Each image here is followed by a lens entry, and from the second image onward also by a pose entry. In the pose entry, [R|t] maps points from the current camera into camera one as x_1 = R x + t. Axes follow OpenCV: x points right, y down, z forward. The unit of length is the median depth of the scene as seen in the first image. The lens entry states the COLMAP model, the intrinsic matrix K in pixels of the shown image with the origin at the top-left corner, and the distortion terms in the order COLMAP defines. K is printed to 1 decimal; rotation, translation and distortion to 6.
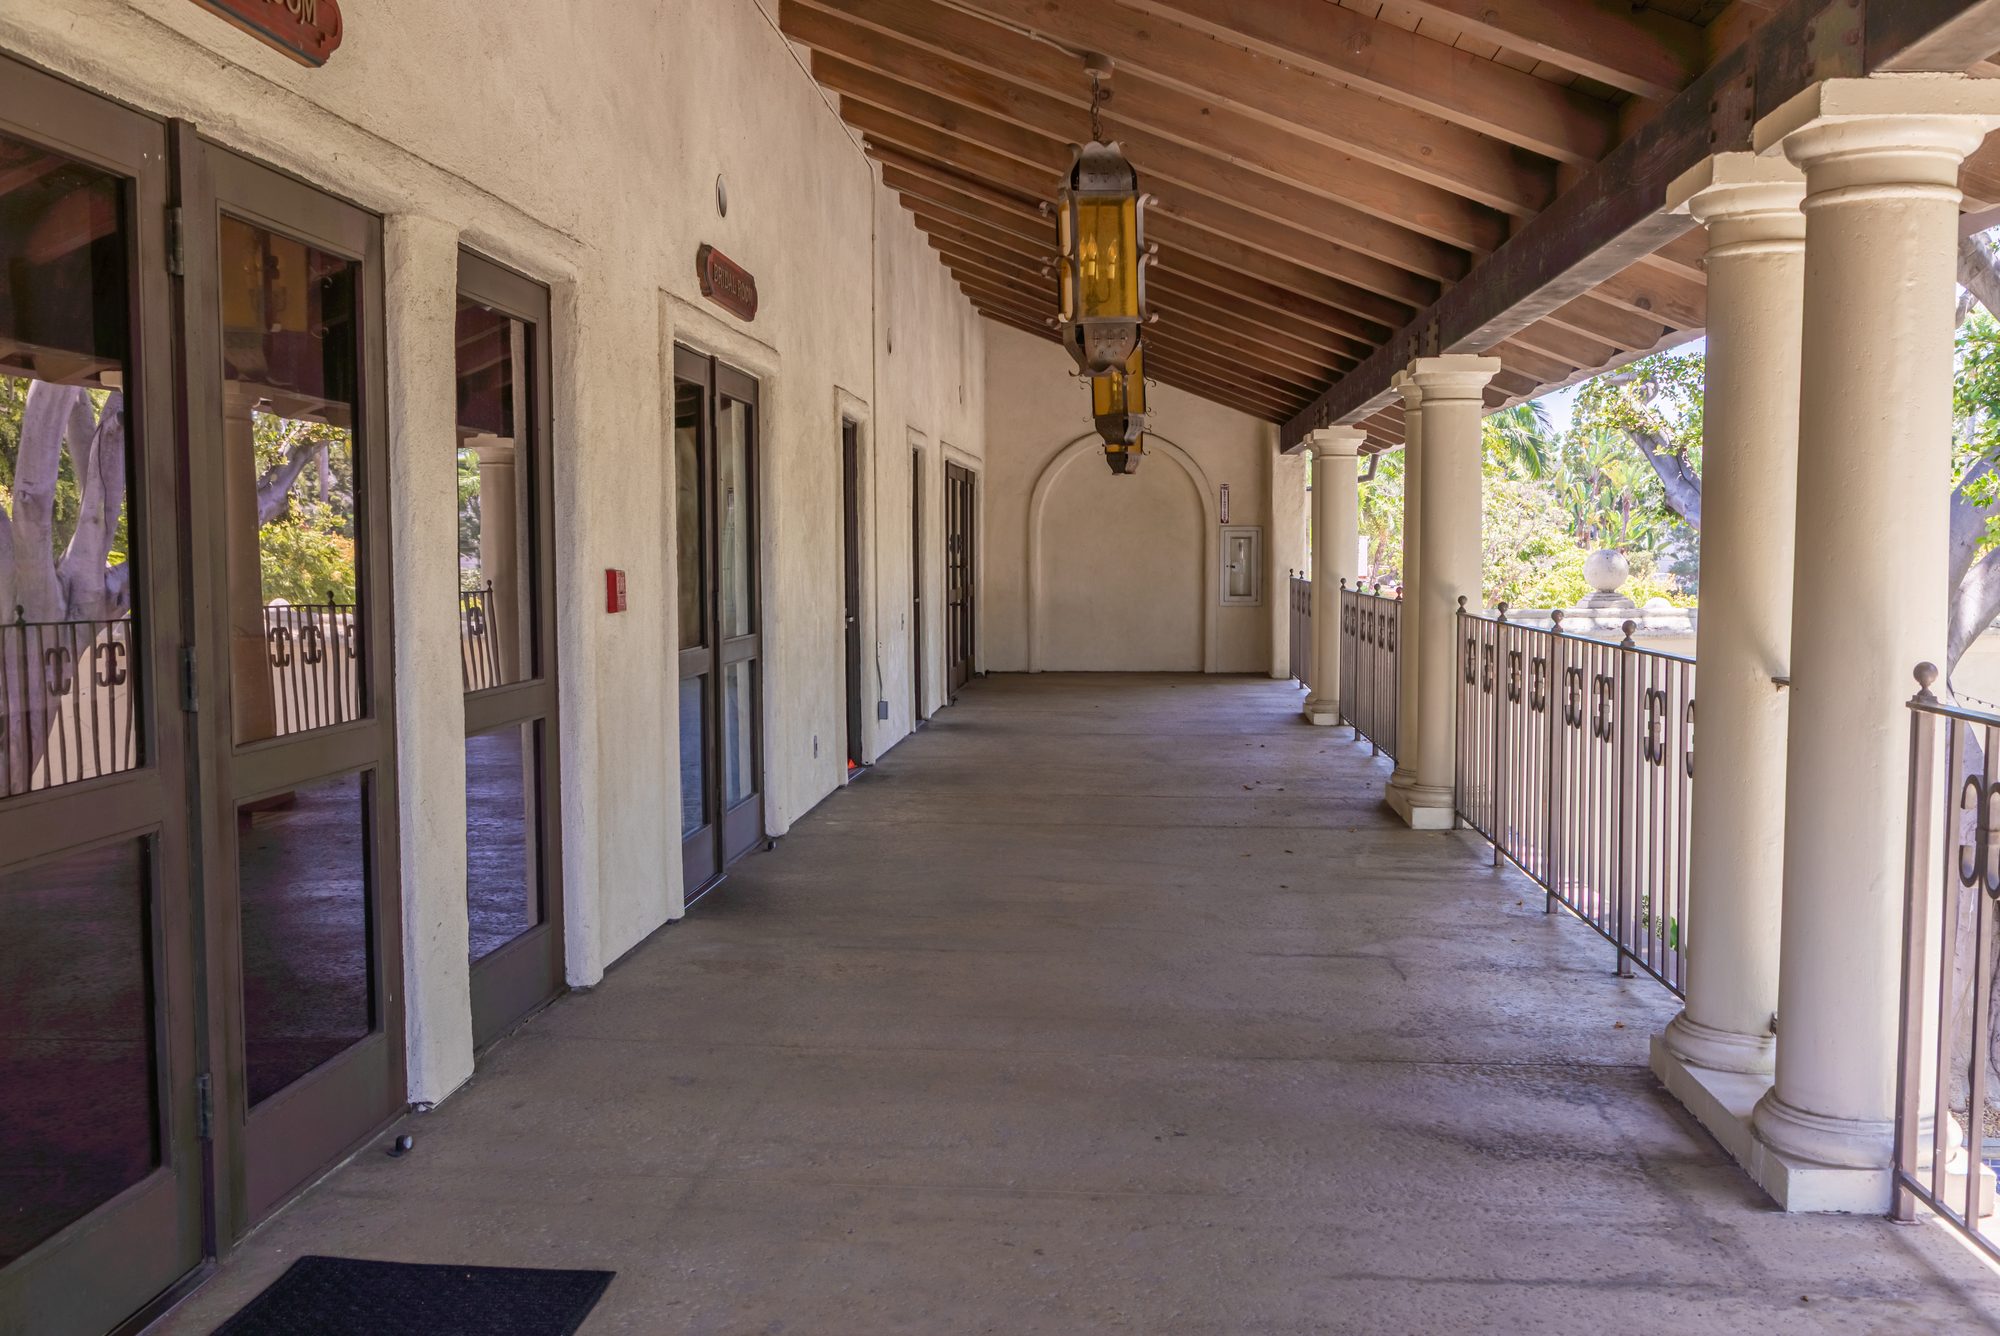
lens RADIAL K [[1899.5, 0, 1000.0], [0, 1899.5, 668.0], [0, 0, 1]] dist [0.007088, -0.021773]
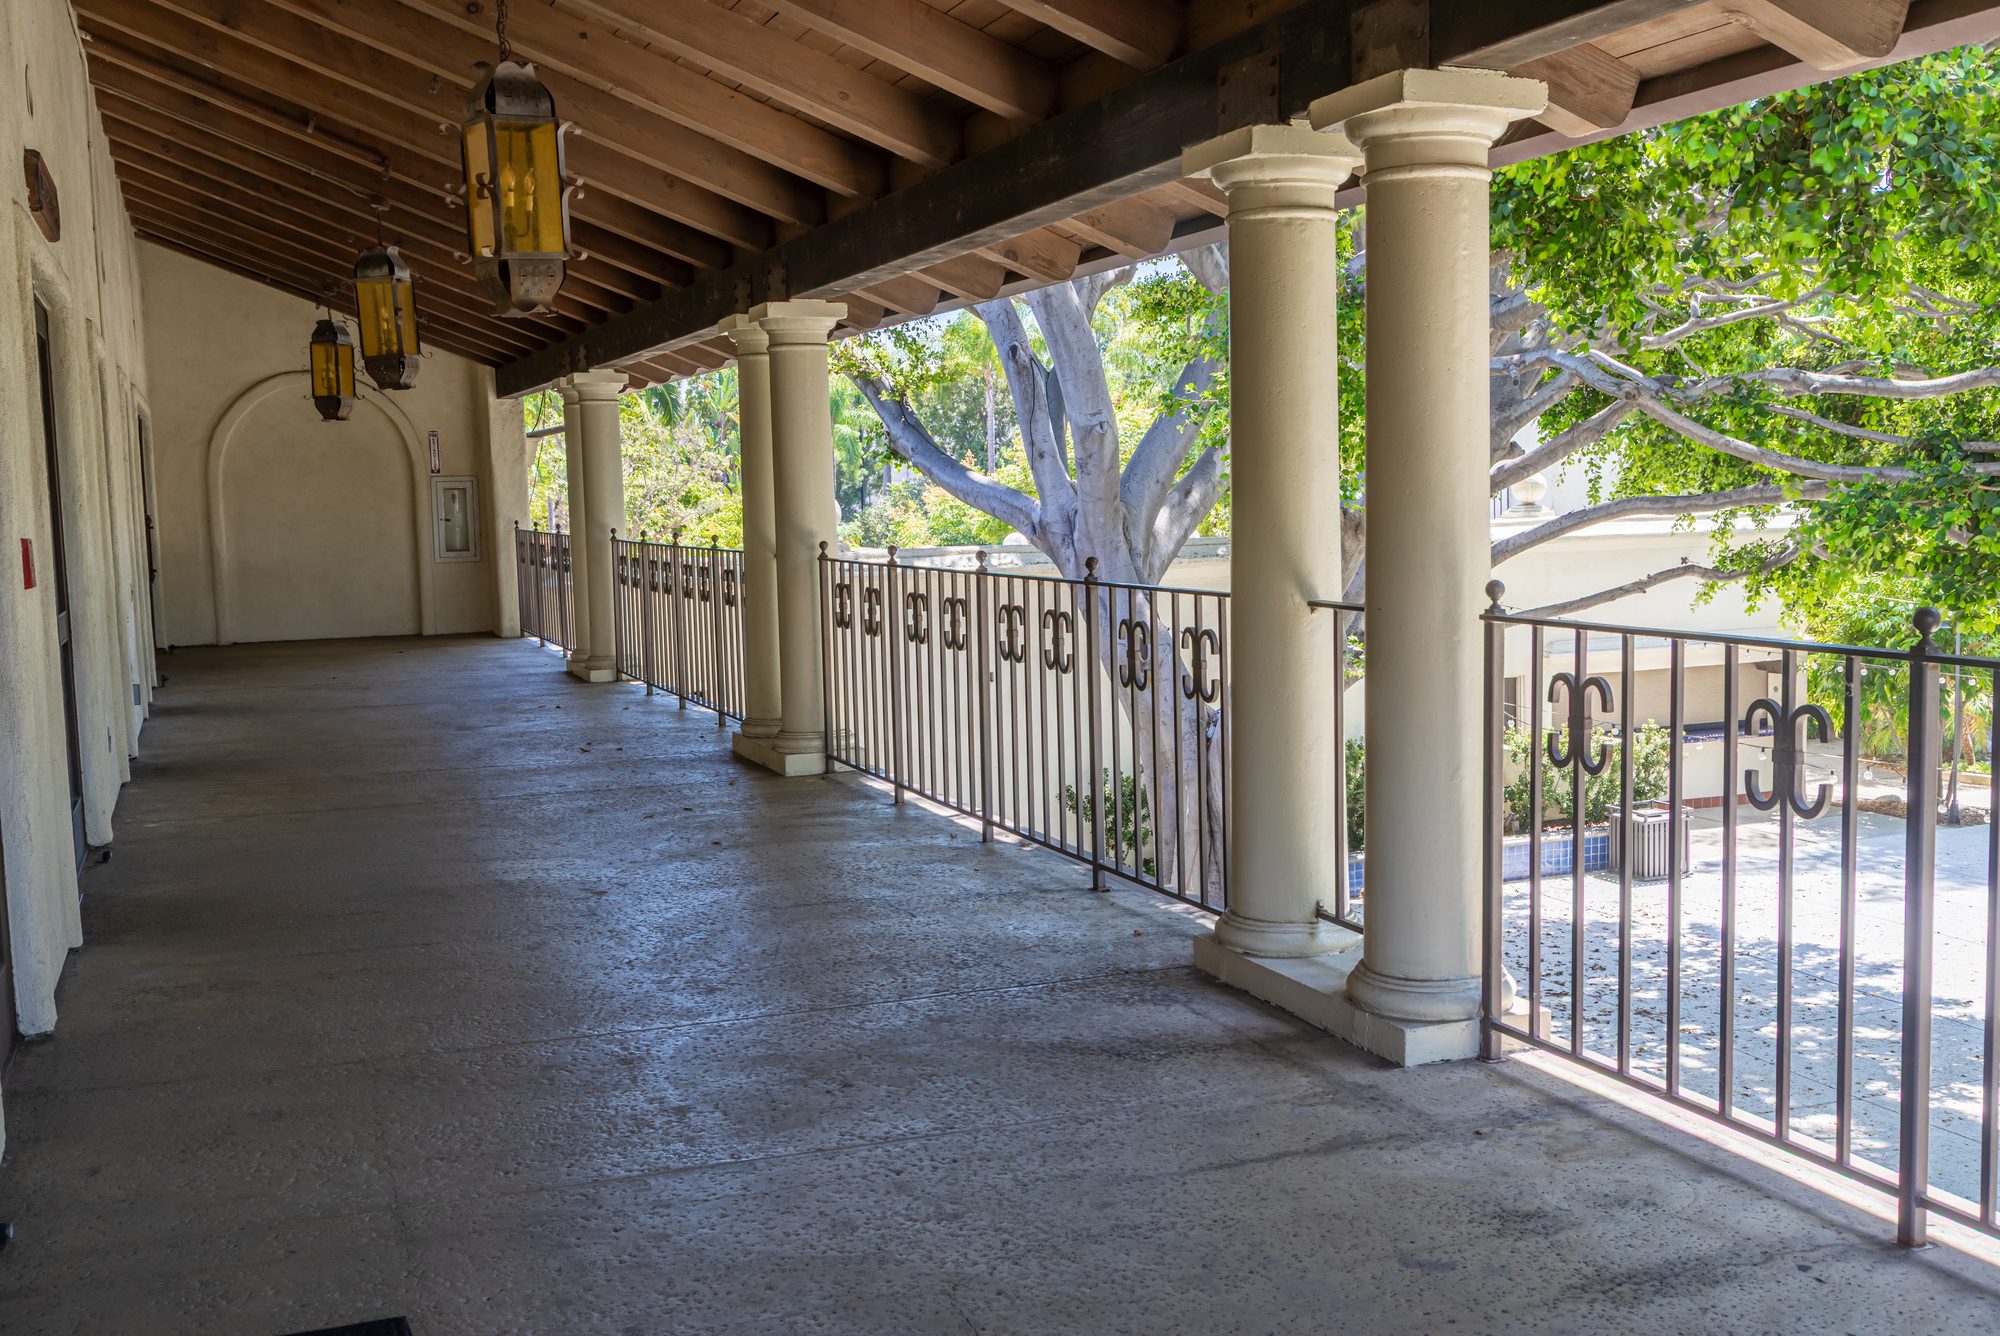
lens RADIAL K [[1982.0, 0, 1000.0], [0, 1982.0, 668.0], [0, 0, 1]] dist [0.020558, -0.017228]
pose [[0.900548, -0.058309, 0.430830, -0.230840], [0.048329, 0.998250, 0.034083, -0.004042], [-0.432063, -0.009872, 0.901789, 0.025195]]
